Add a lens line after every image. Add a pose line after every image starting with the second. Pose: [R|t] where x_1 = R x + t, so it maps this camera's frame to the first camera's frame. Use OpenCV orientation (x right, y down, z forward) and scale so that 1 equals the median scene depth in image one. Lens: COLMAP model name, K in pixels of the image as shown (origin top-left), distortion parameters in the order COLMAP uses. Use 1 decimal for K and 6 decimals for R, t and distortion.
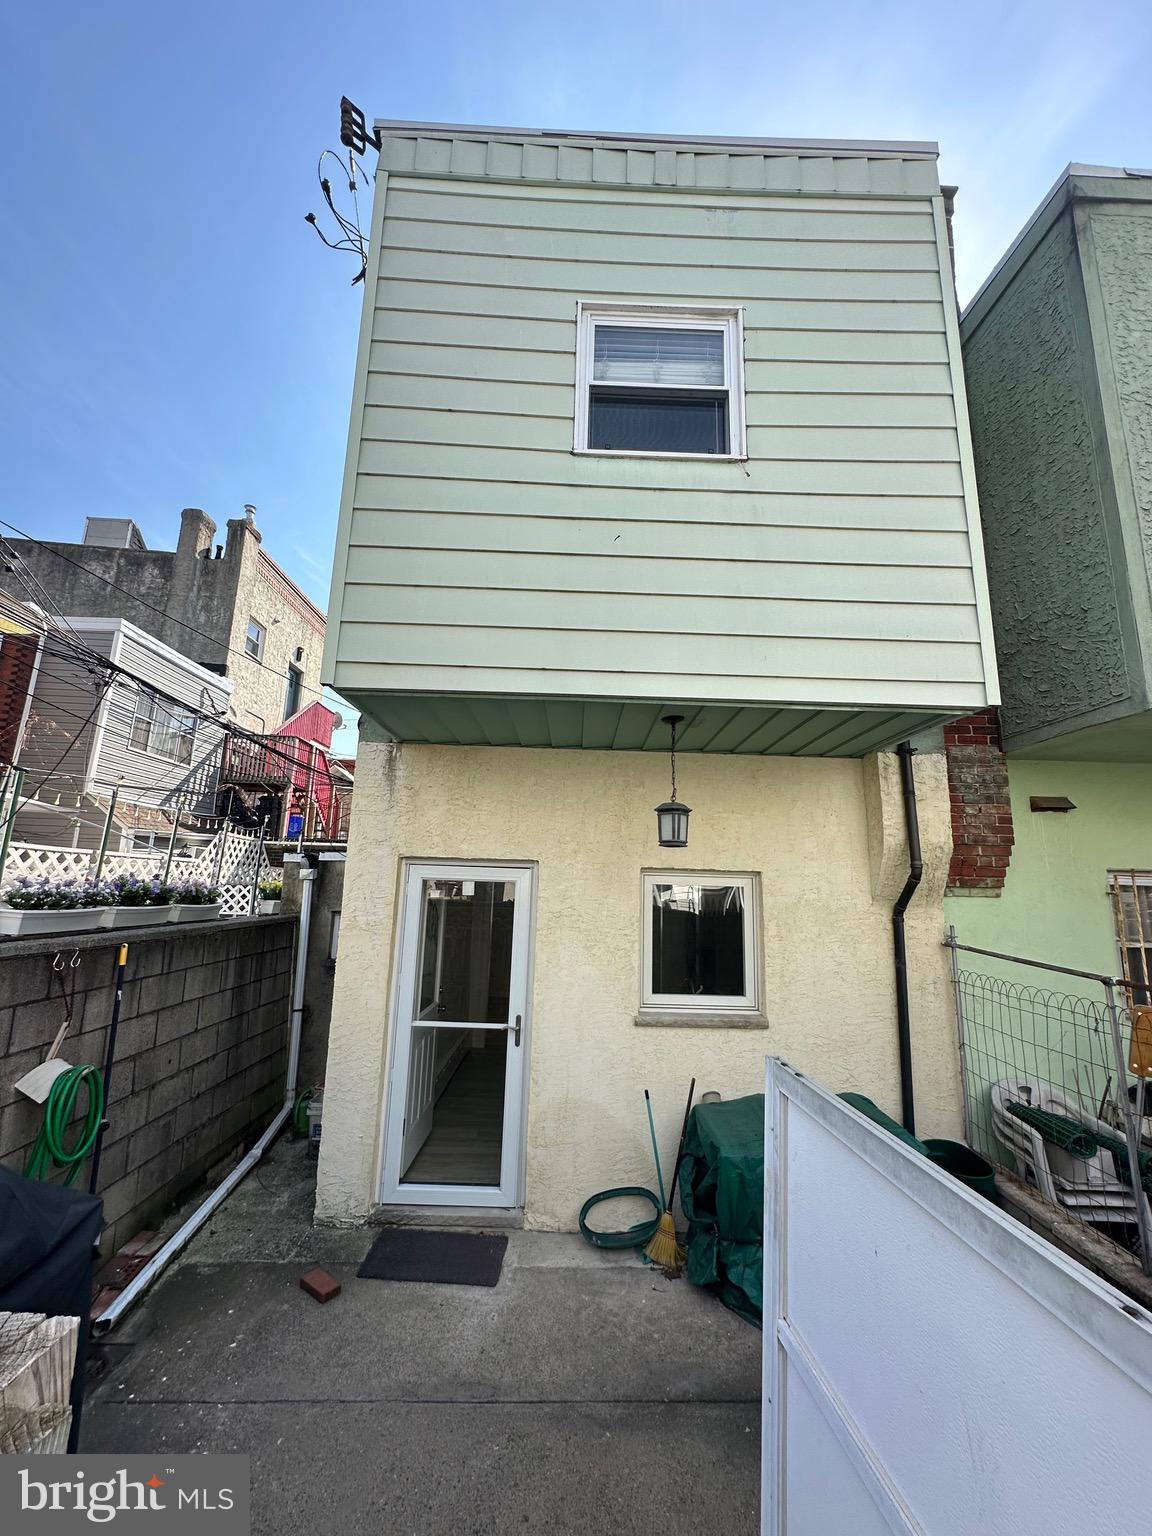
lens RADIAL K [[613.3, 0, 577.3], [0, 613.3, 768.8], [0, 0, 1]] dist [-0.002954, 0.000709]
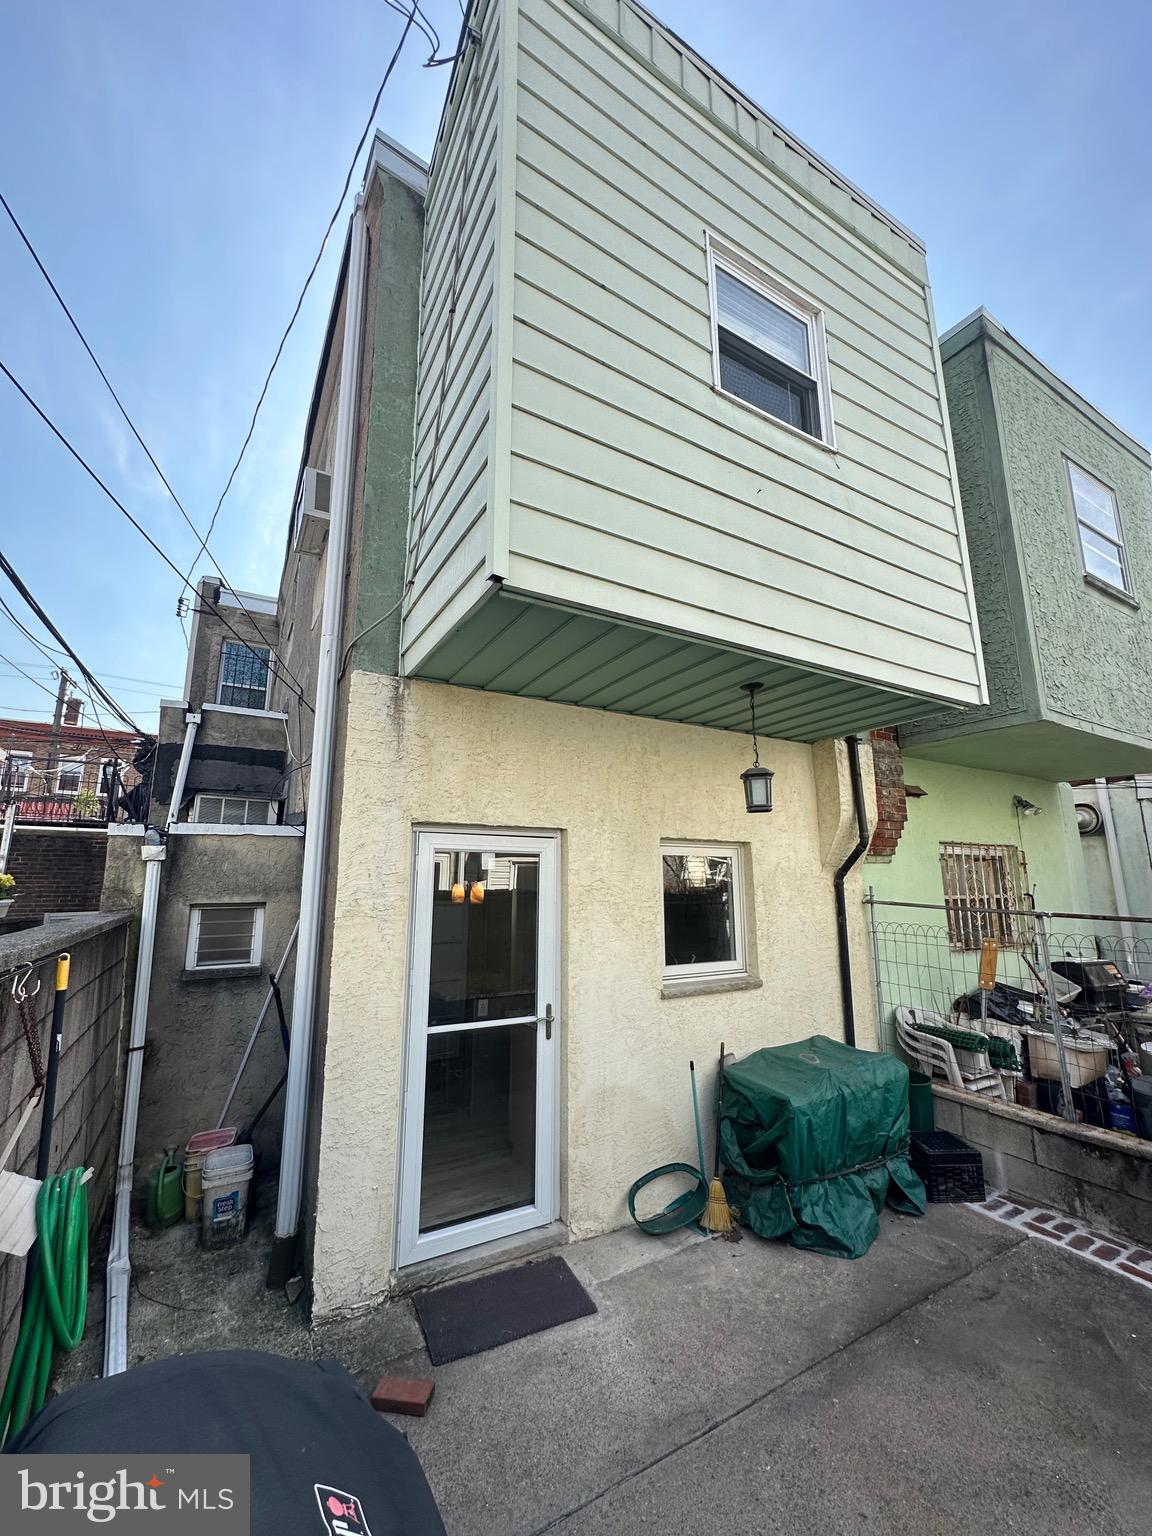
lens RADIAL K [[613.3, 0, 577.3], [0, 613.3, 768.8], [0, 0, 1]] dist [-0.002954, 0.000709]
pose [[0.876026, 0.059574, 0.478571, -0.508528], [-0.063922, 0.997929, -0.007215, 0.071220], [-0.478009, -0.024271, 0.878019, 0.222394]]
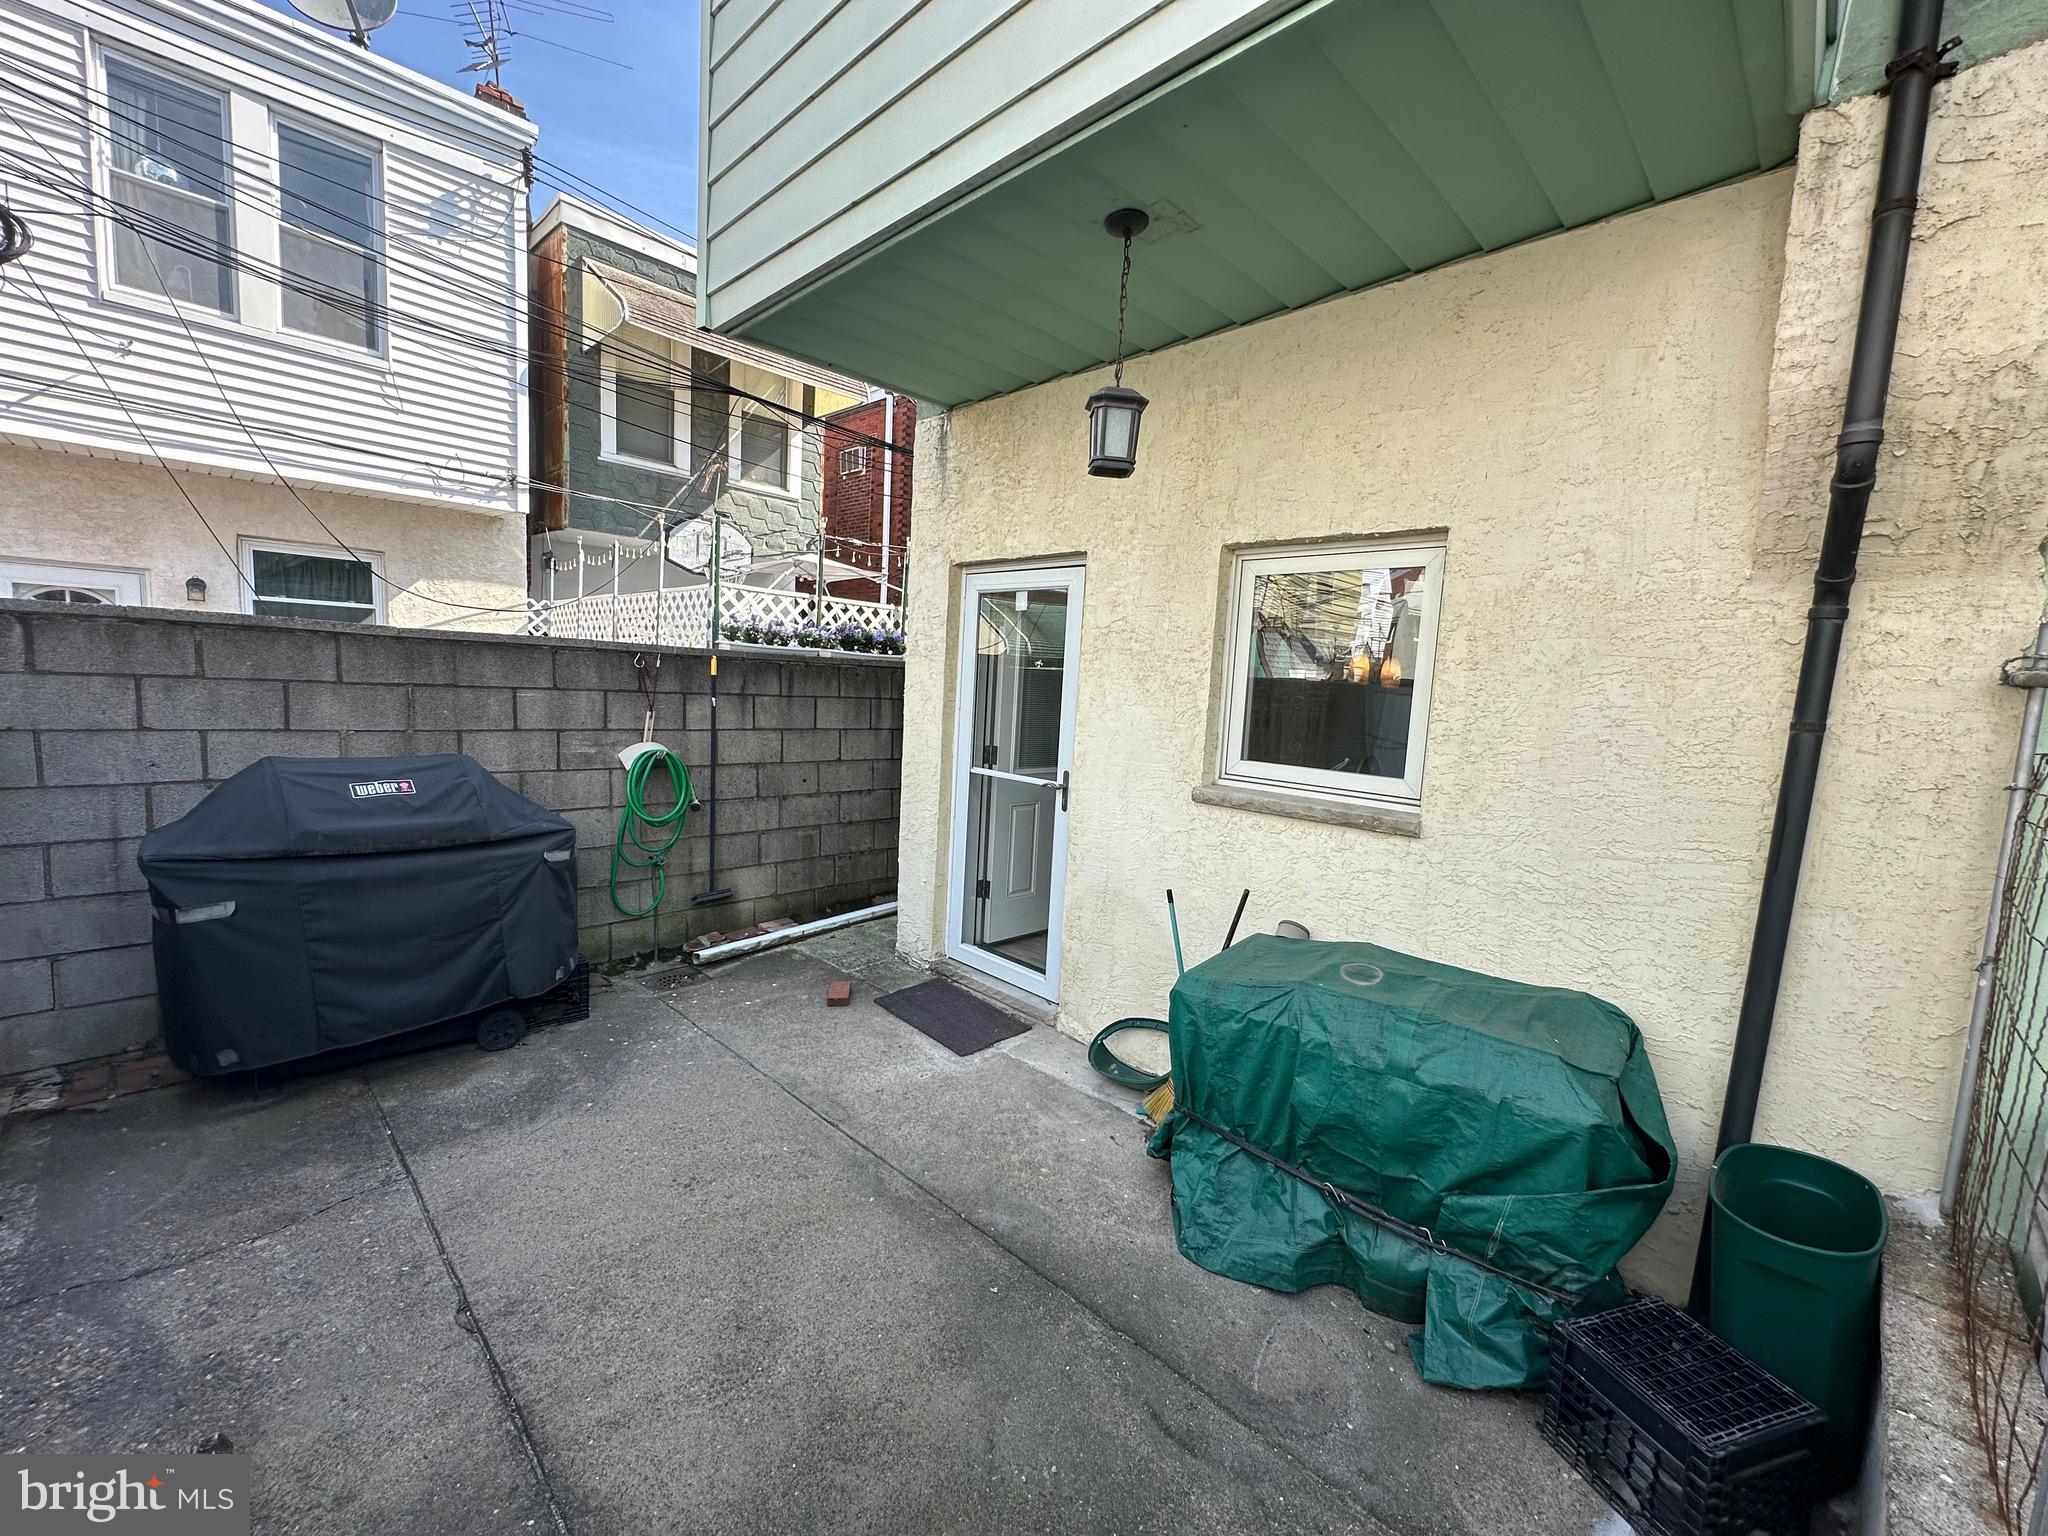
lens RADIAL K [[817.7, 0, 1025.6], [0, 817.7, 766.6], [0, 0, 1]] dist [-0.002954, 0.000709]
pose [[0.698850, 0.083895, -0.710331, 0.562302], [0.101957, 0.971273, 0.215022, 0.188204], [0.707965, -0.222691, 0.670220, 0.329028]]
